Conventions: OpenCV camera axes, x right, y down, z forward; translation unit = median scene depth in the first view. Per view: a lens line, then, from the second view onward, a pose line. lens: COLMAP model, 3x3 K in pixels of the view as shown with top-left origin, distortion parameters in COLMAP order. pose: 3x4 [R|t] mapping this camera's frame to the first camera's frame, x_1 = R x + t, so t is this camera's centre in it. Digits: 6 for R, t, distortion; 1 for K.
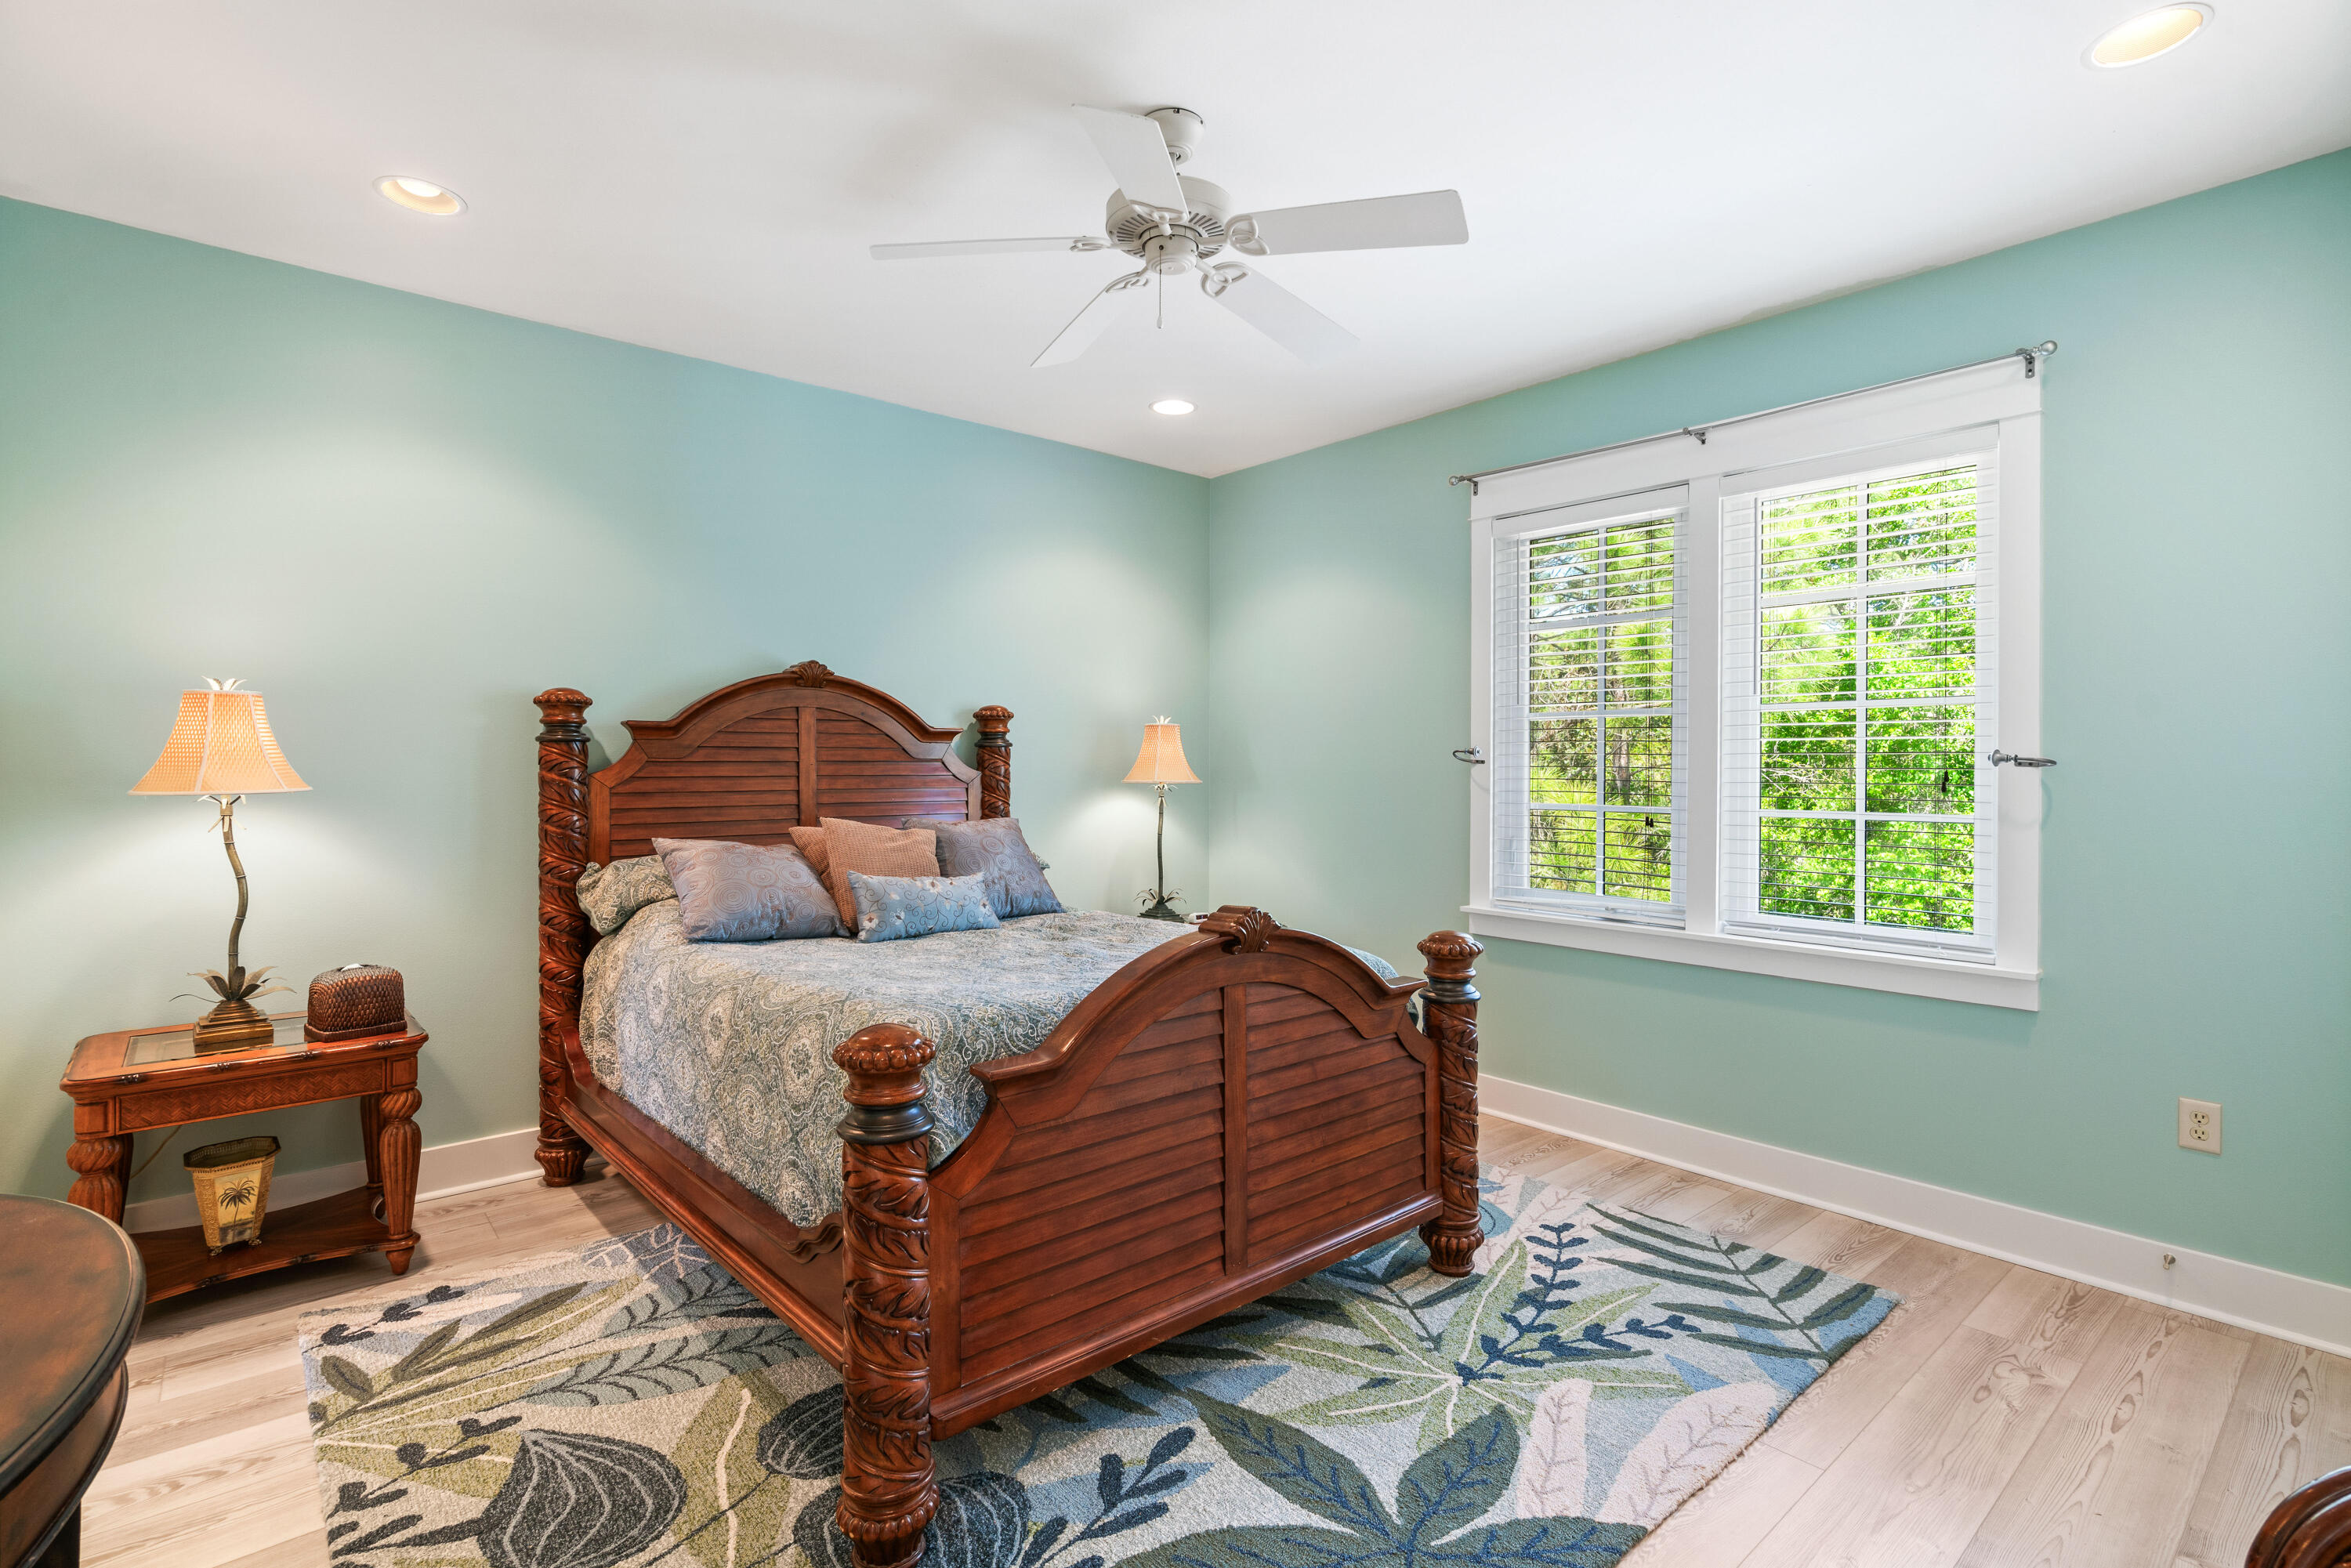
lens RADIAL K [[1094.3, 0, 1182.4], [0, 1094.3, 787.7], [0, 0, 1]] dist [0.000486, 0.000177]
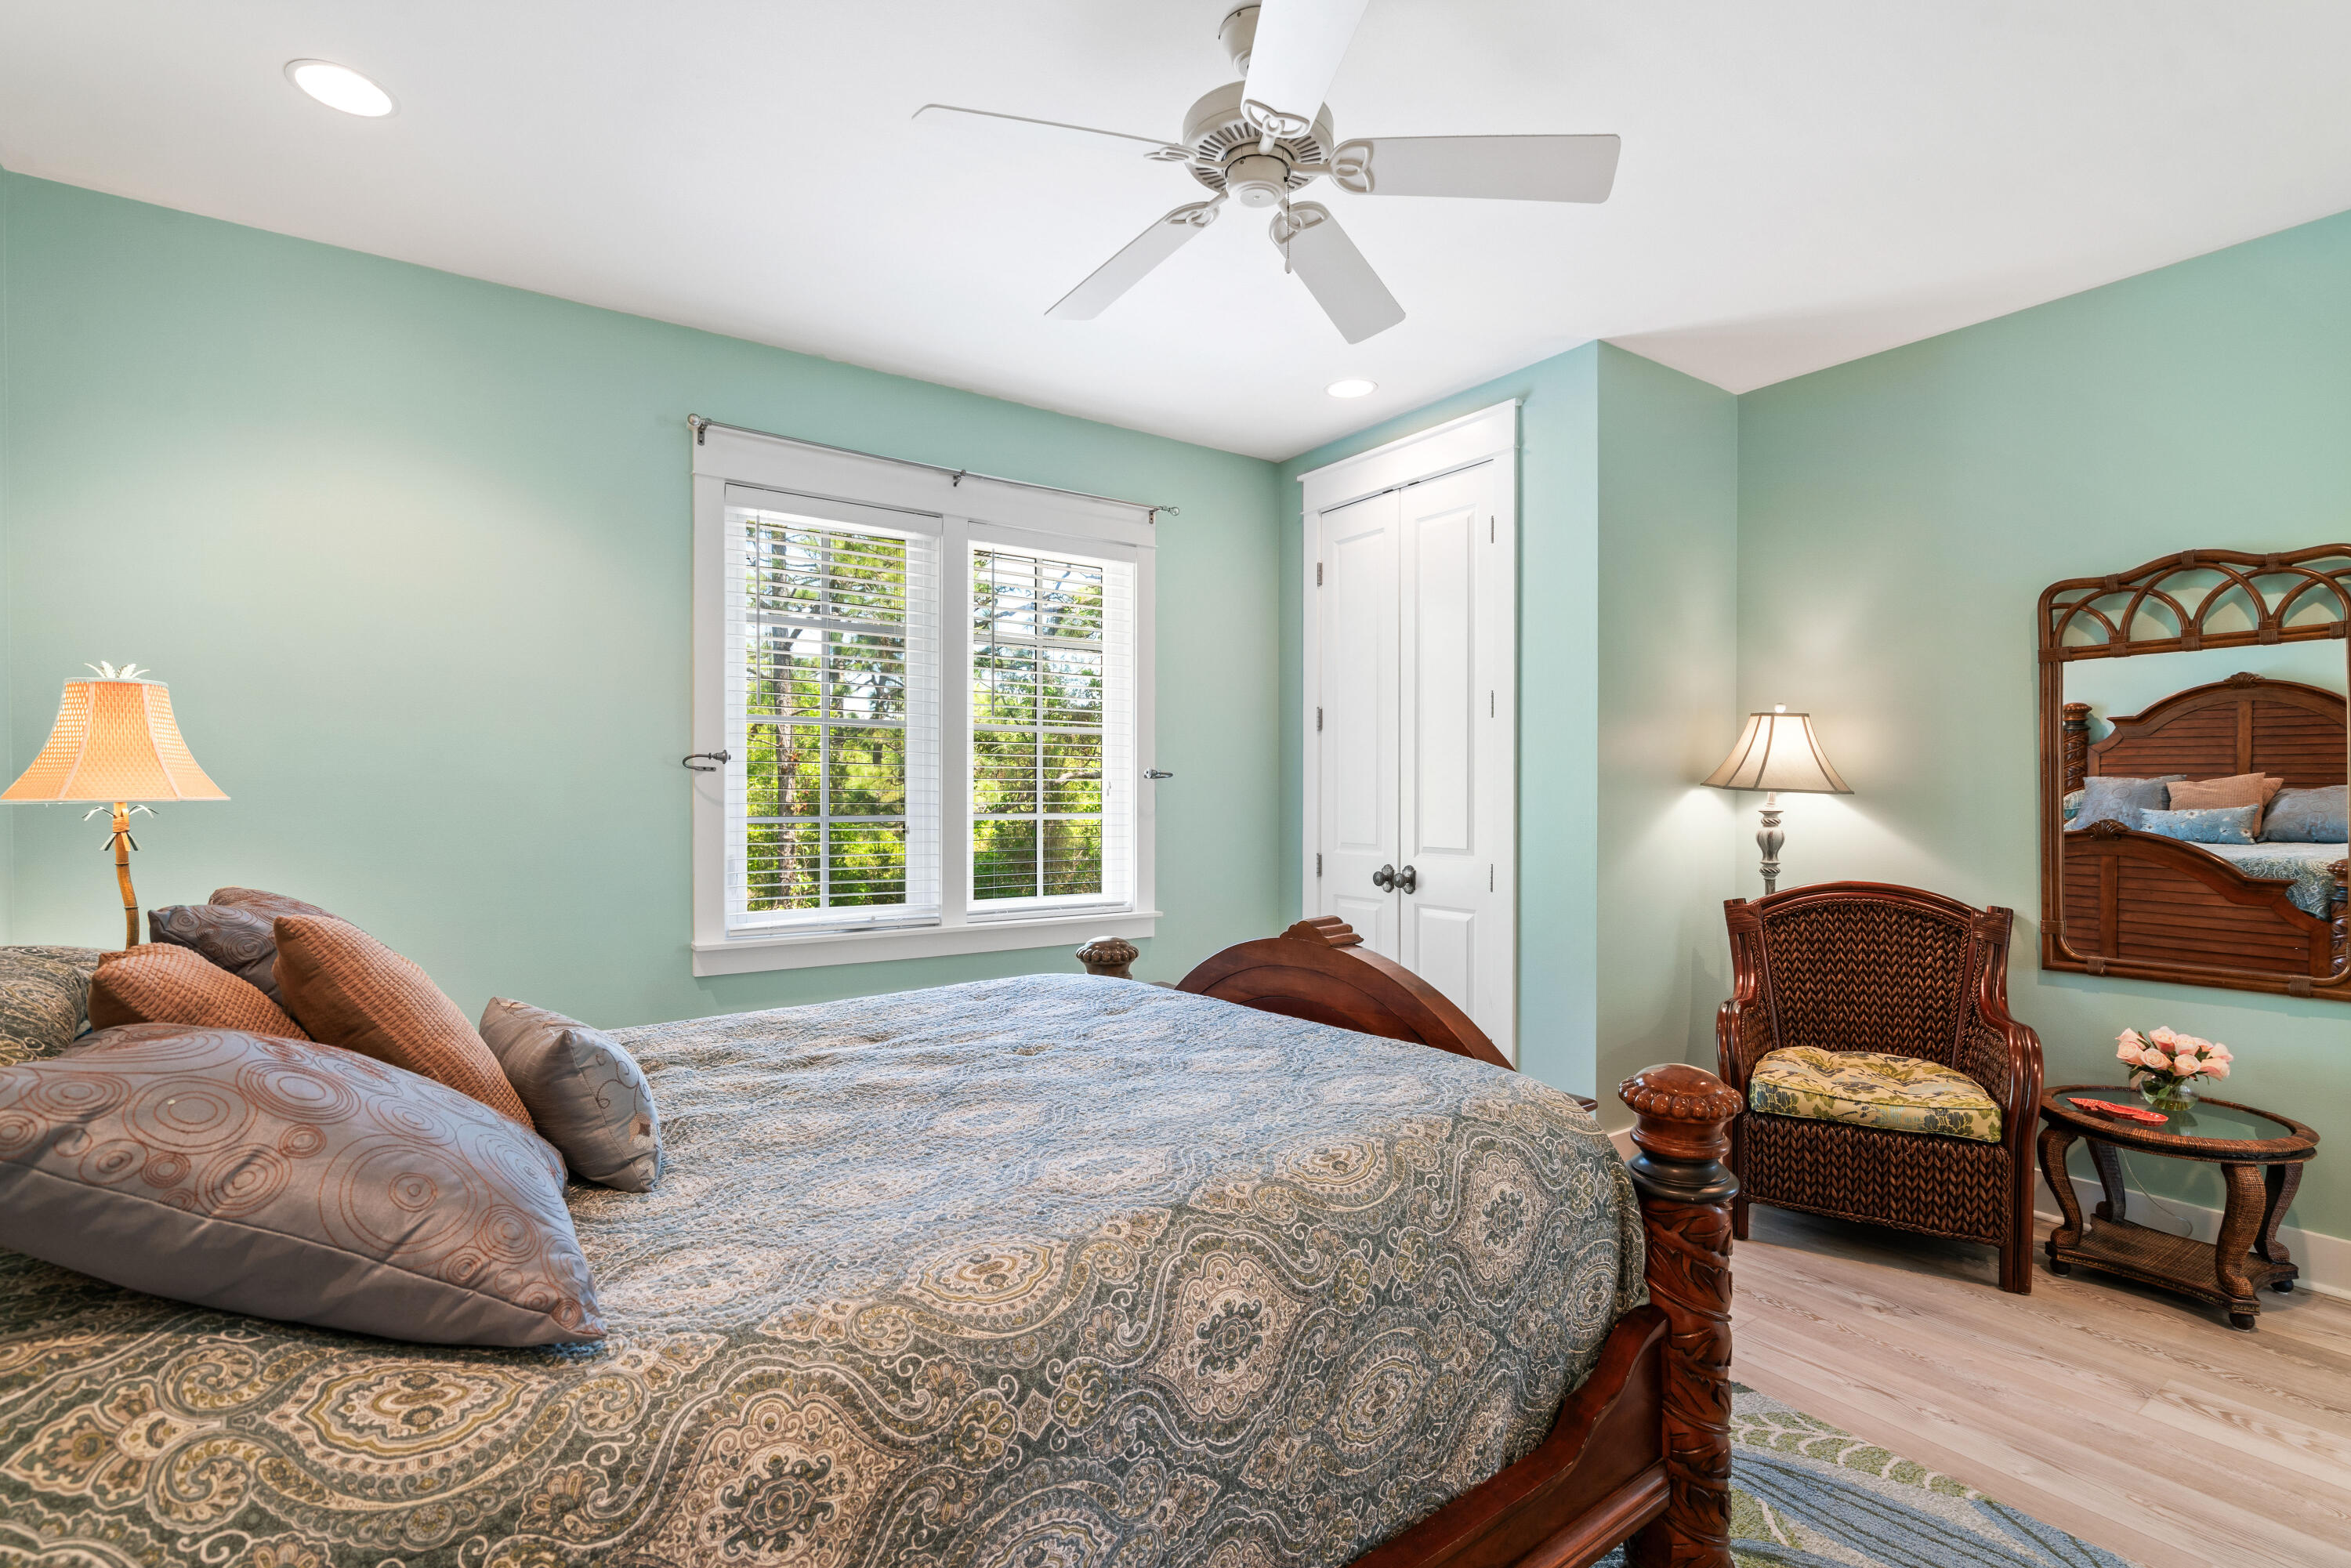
lens RADIAL K [[1076.3, 0, 1165.8], [0, 1076.3, 794.3], [0, 0, 1]] dist [-0.002196, 0.000267]
pose [[0.107921, -0.016148, 0.994028, -0.840268], [0.005823, 0.999861, 0.015610, -0.023837], [-0.994142, 0.004103, 0.108000, 0.948936]]
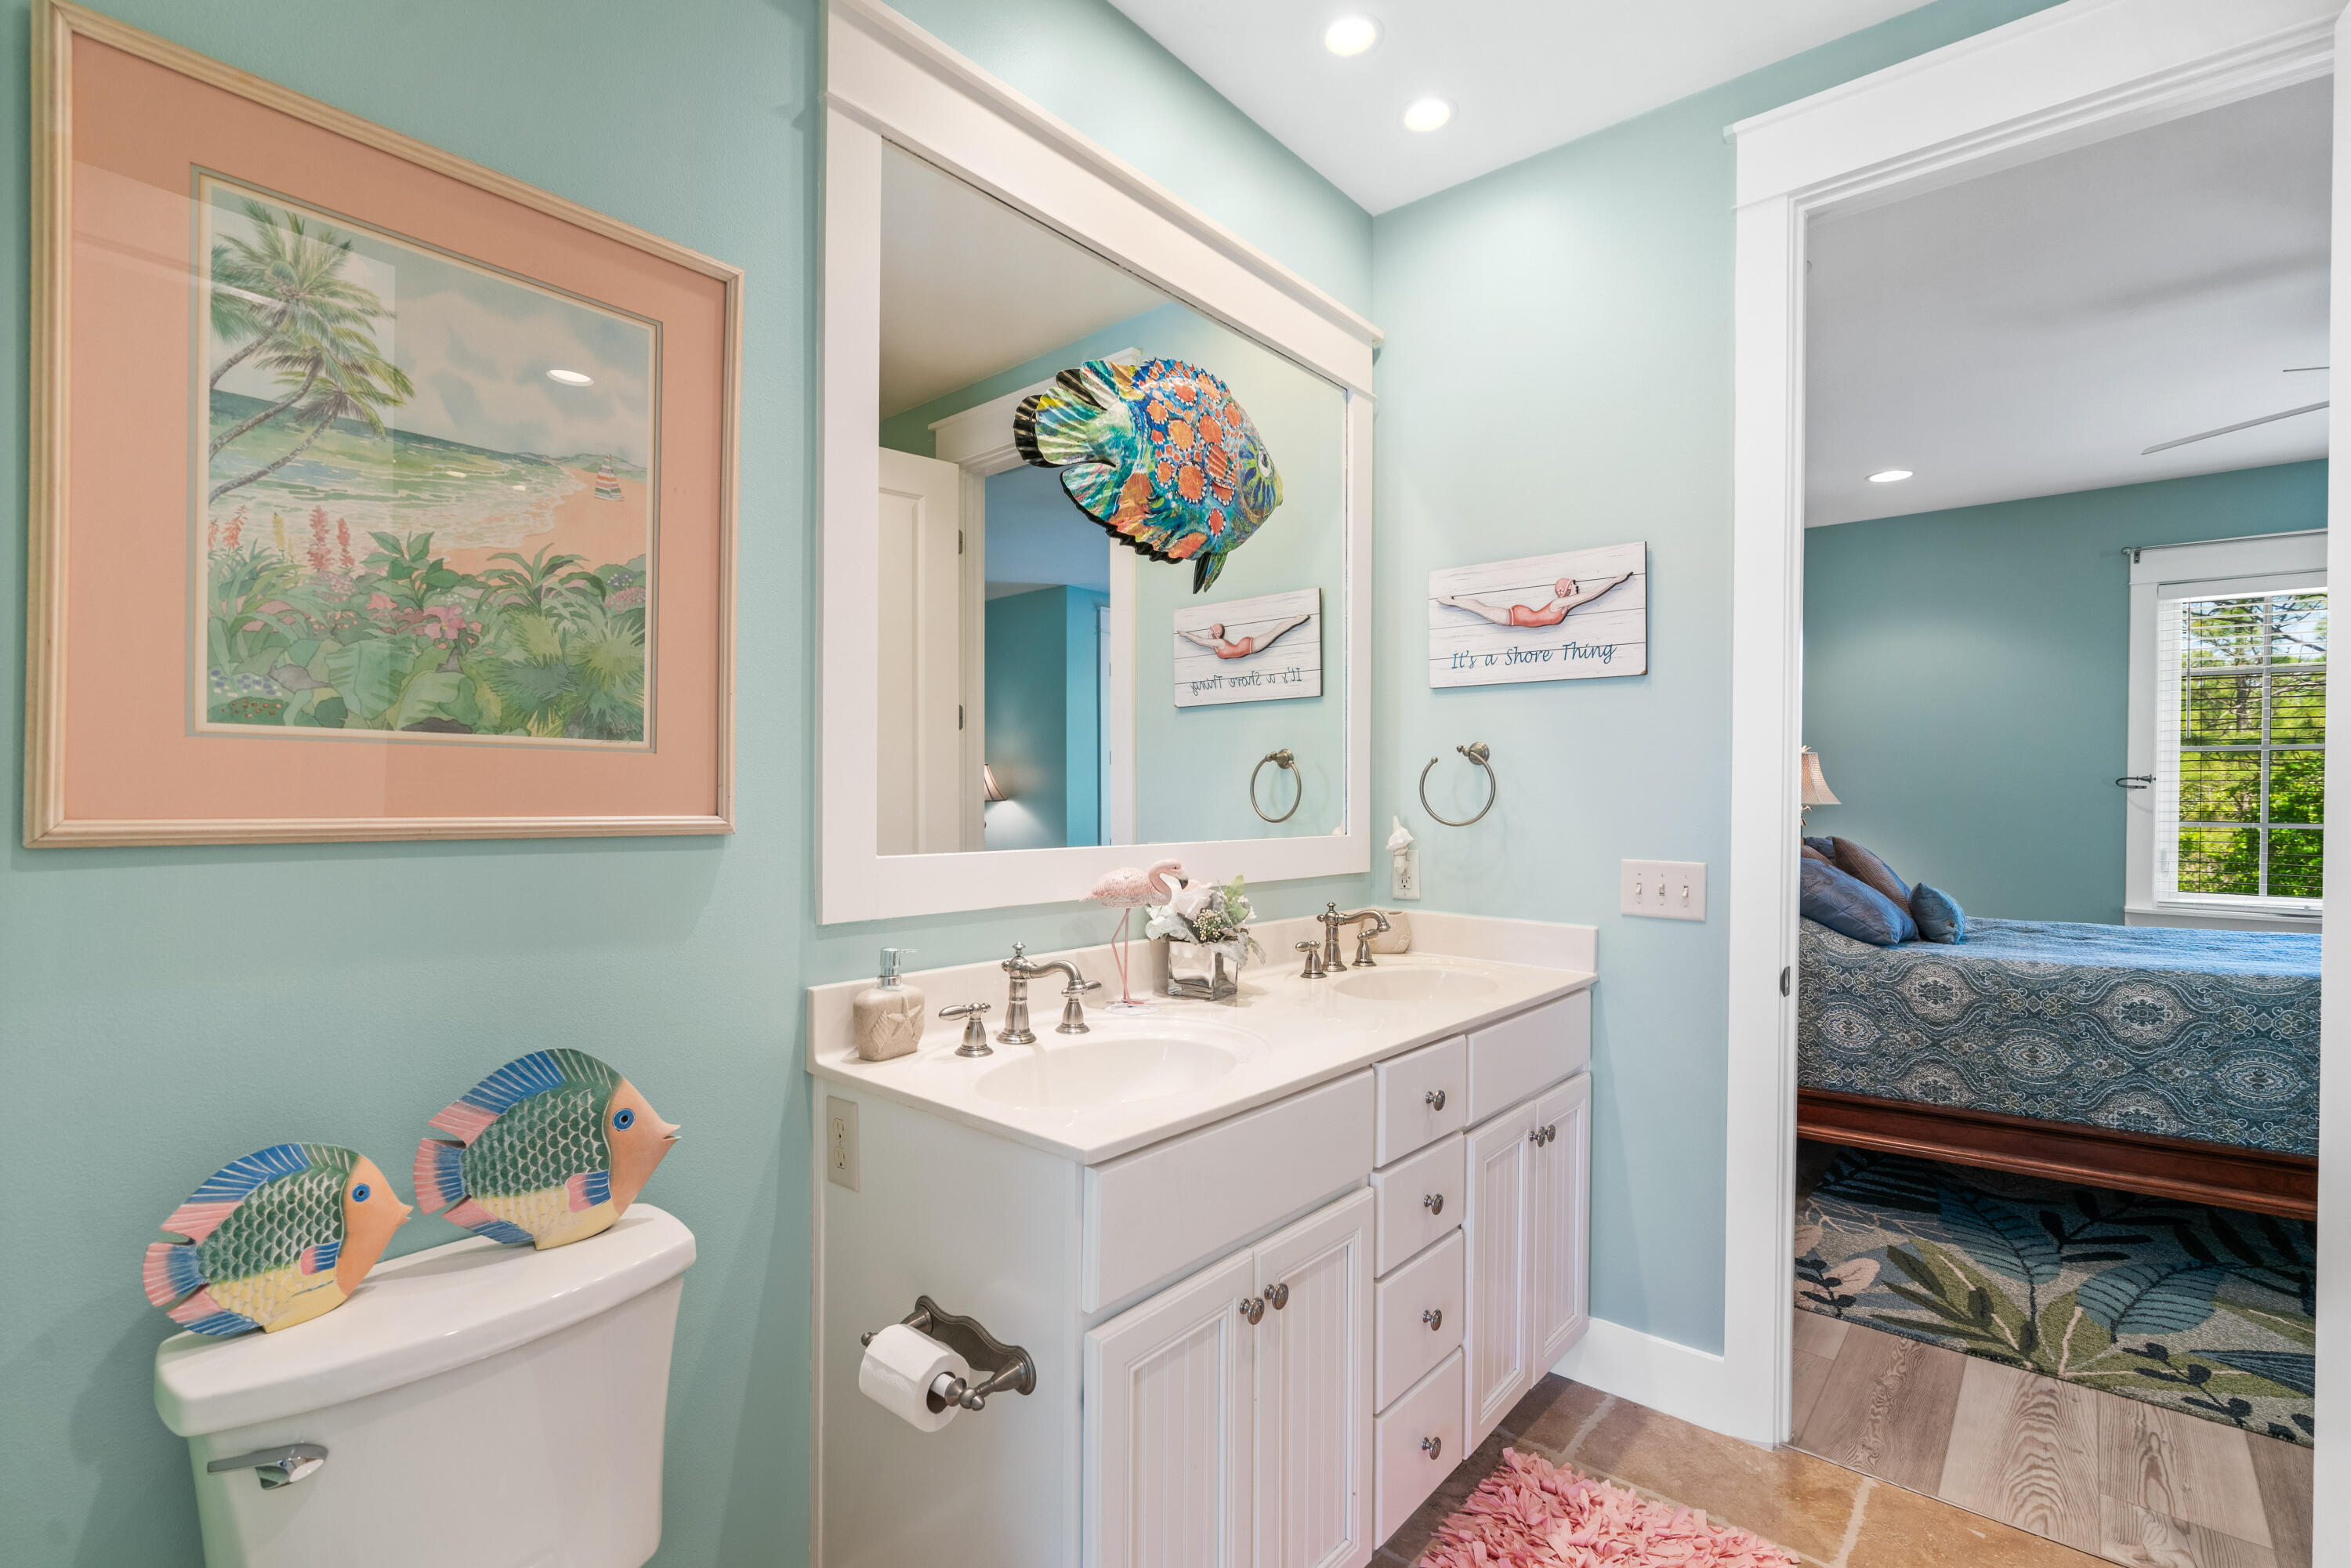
lens RADIAL K [[1076.3, 0, 1165.8], [0, 1076.3, 794.3], [0, 0, 1]] dist [-0.002196, 0.000267]
pose [[0.988561, -0.001682, 0.150813, -1.604129], [0.001581, 0.999998, 0.000789, -0.029517], [-0.150815, -0.000542, 0.988562, -0.005859]]
